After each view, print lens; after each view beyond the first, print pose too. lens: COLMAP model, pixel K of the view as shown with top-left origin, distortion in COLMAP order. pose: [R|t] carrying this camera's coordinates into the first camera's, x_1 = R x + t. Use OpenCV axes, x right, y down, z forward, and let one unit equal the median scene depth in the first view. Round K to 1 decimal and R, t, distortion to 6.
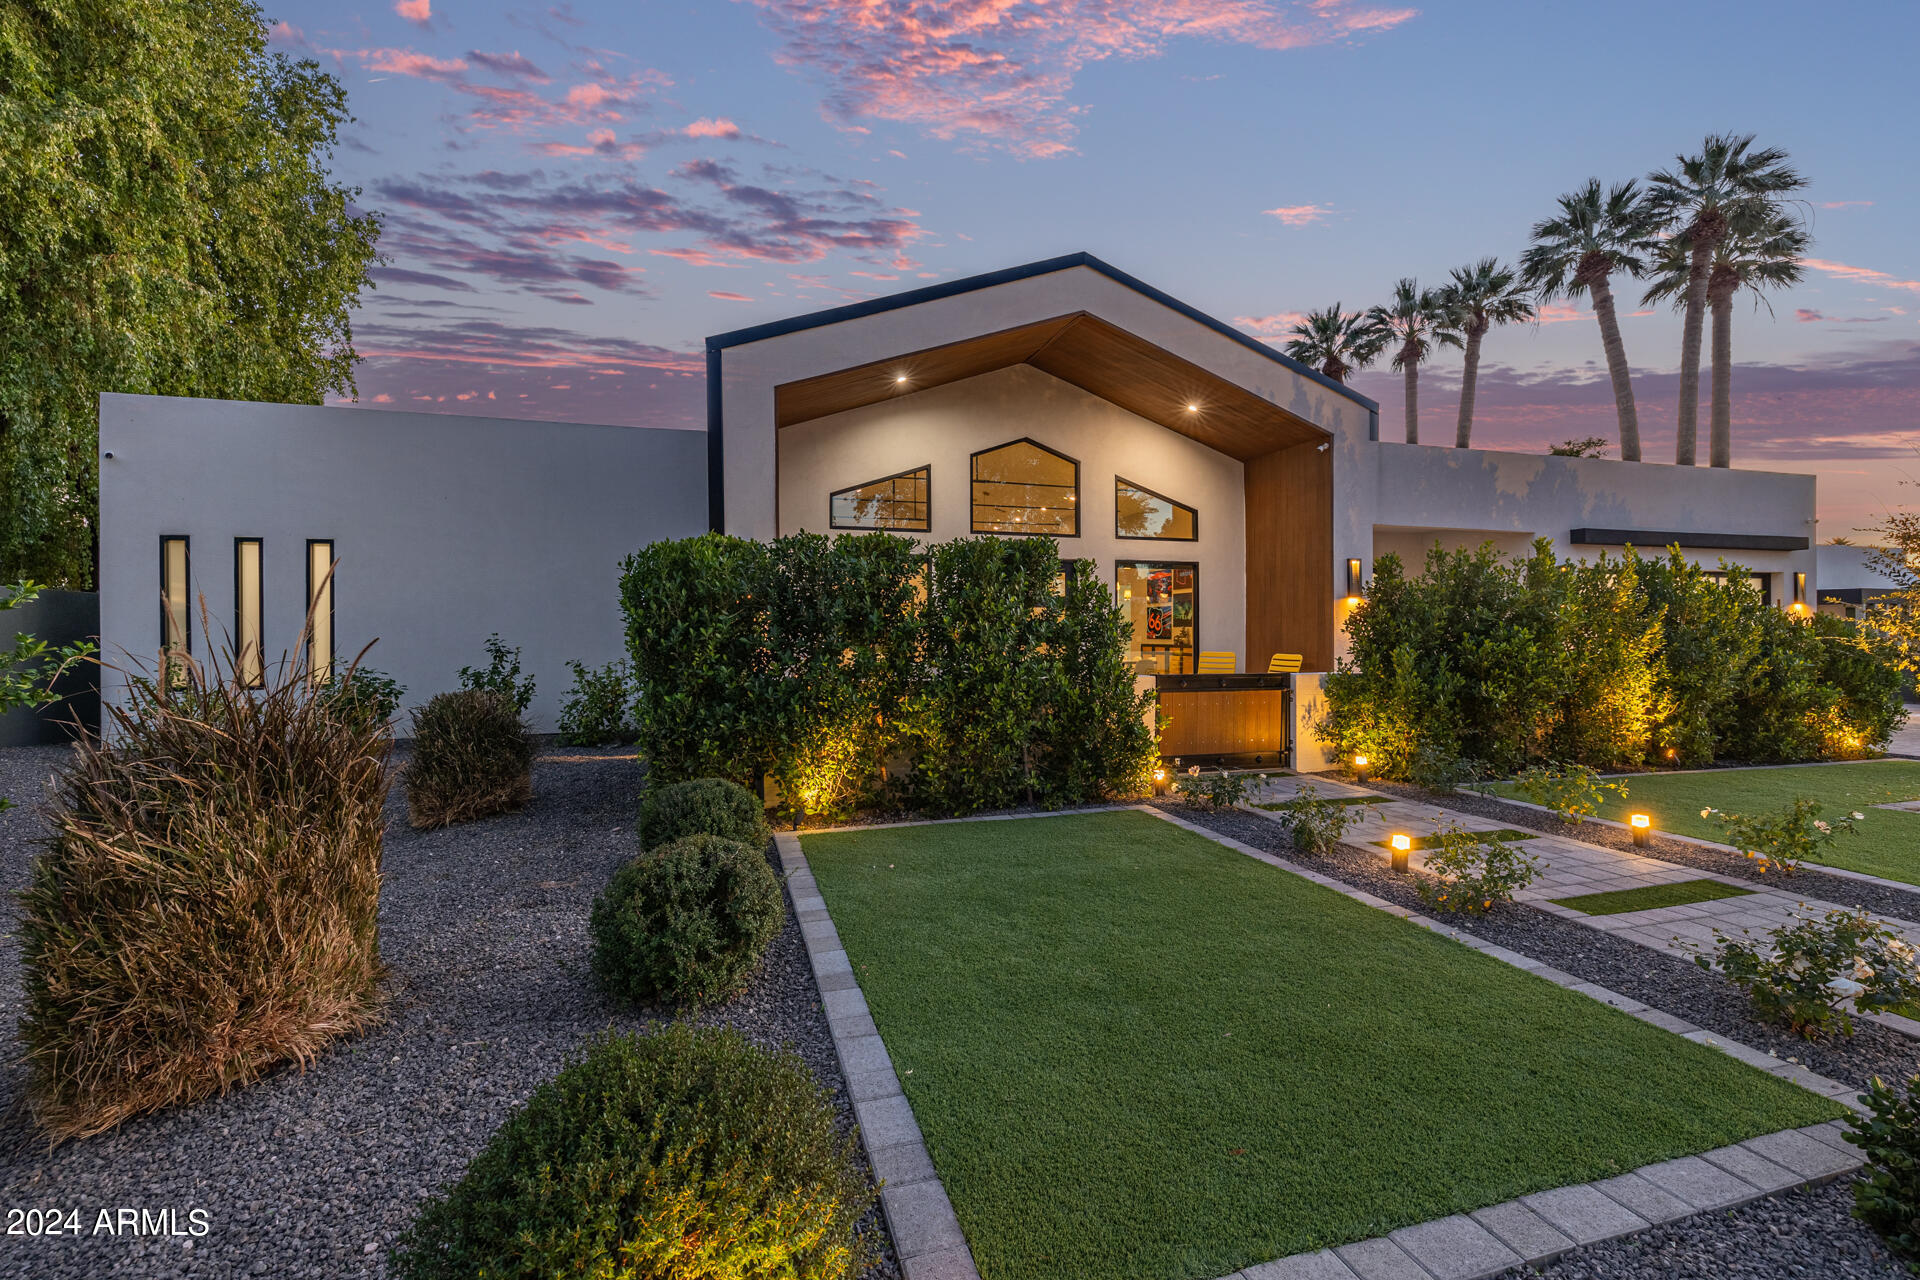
lens RADIAL K [[808.6, 0, 956.6], [0, 808.6, 635.7], [0, 0, 1]] dist [0.003309, -0.000339]
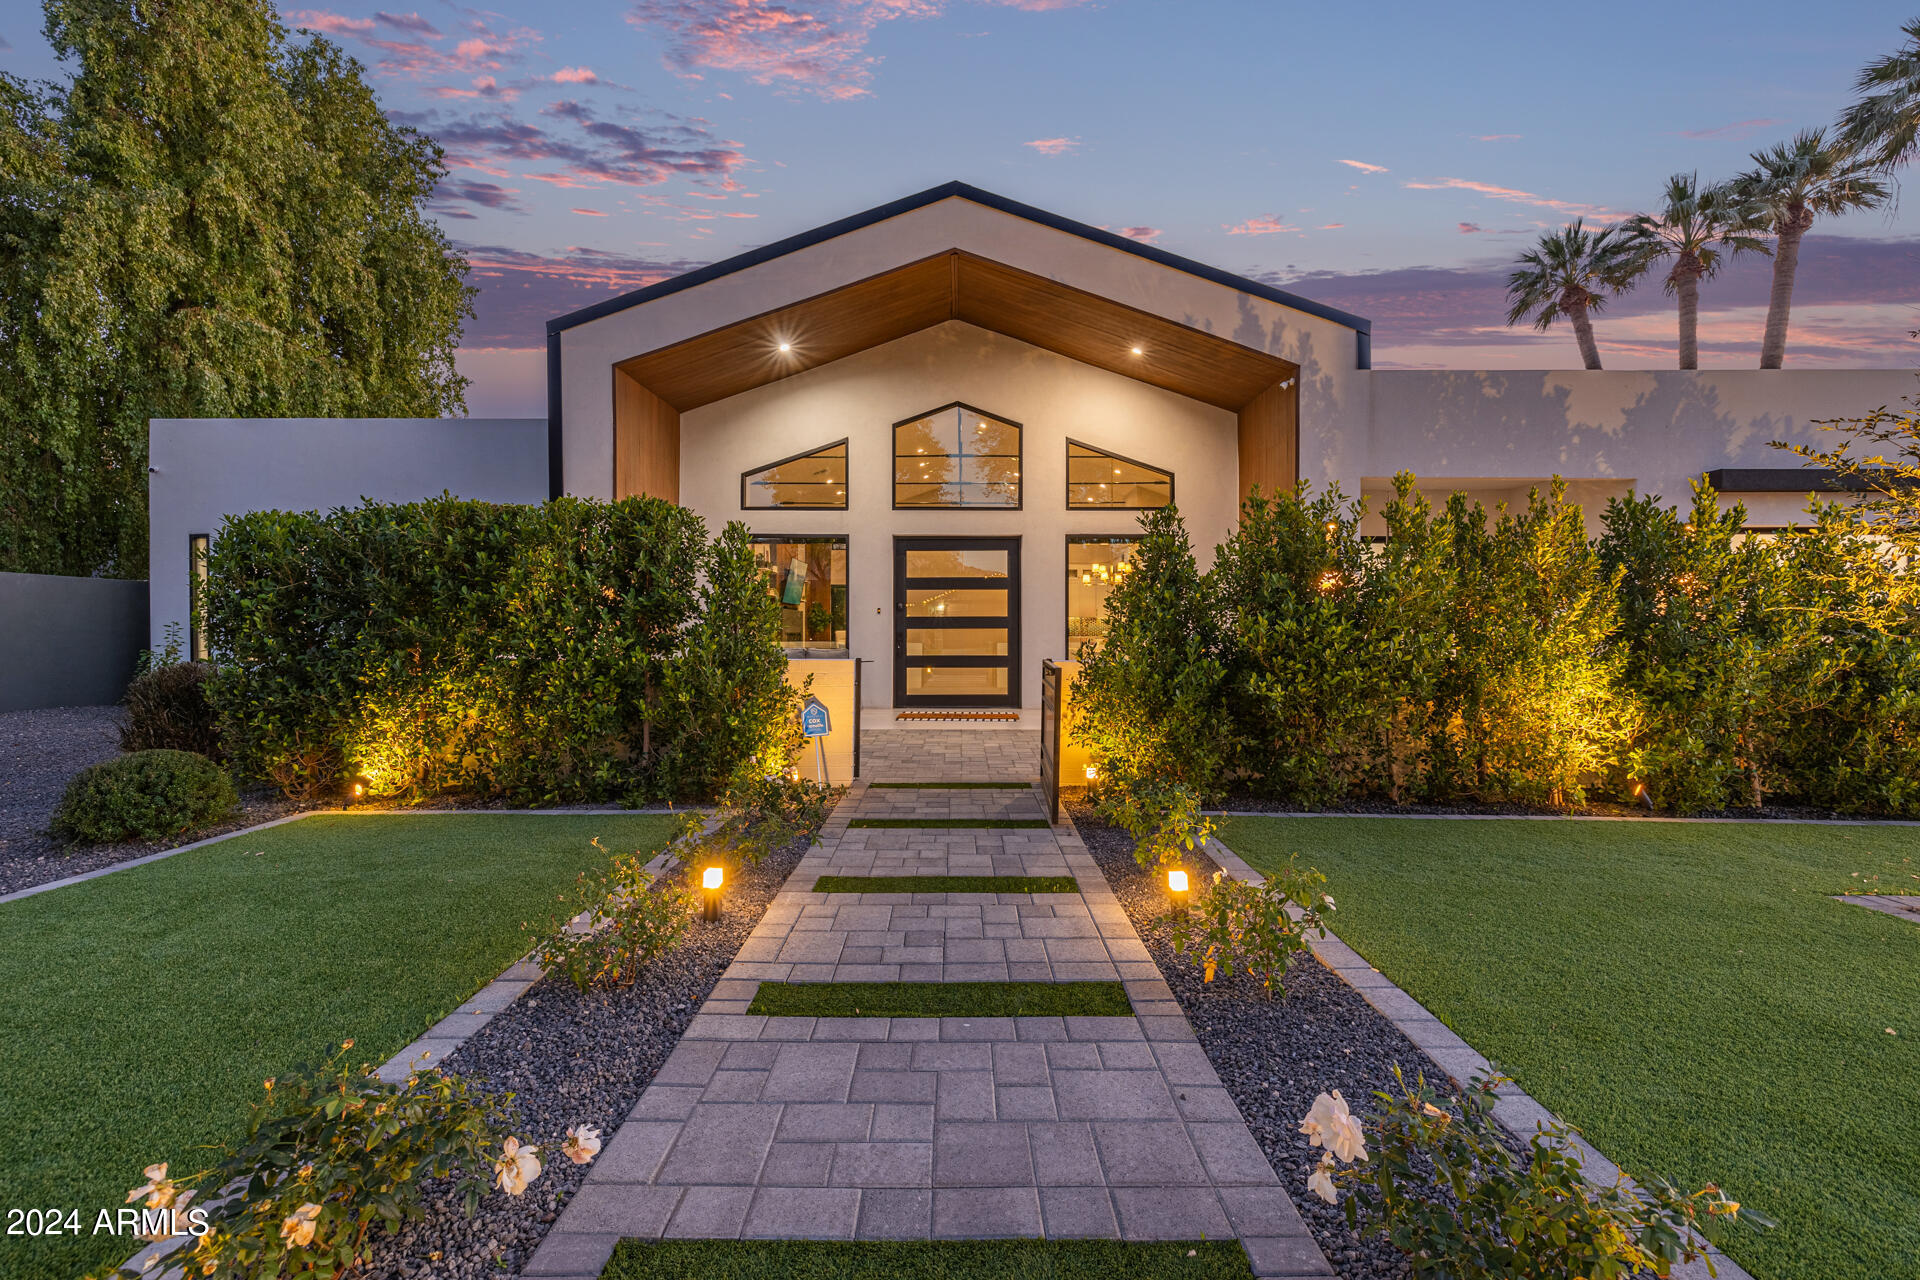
lens RADIAL K [[811.1, 0, 955.0], [0, 811.1, 637.1], [0, 0, 1]] dist [0.001659, -0.000455]
pose [[0.956735, 0.006530, -0.290887, 0.339861], [-0.004587, 0.999962, 0.007362, 0.010977], [0.290924, -0.005709, 0.956729, 0.127750]]
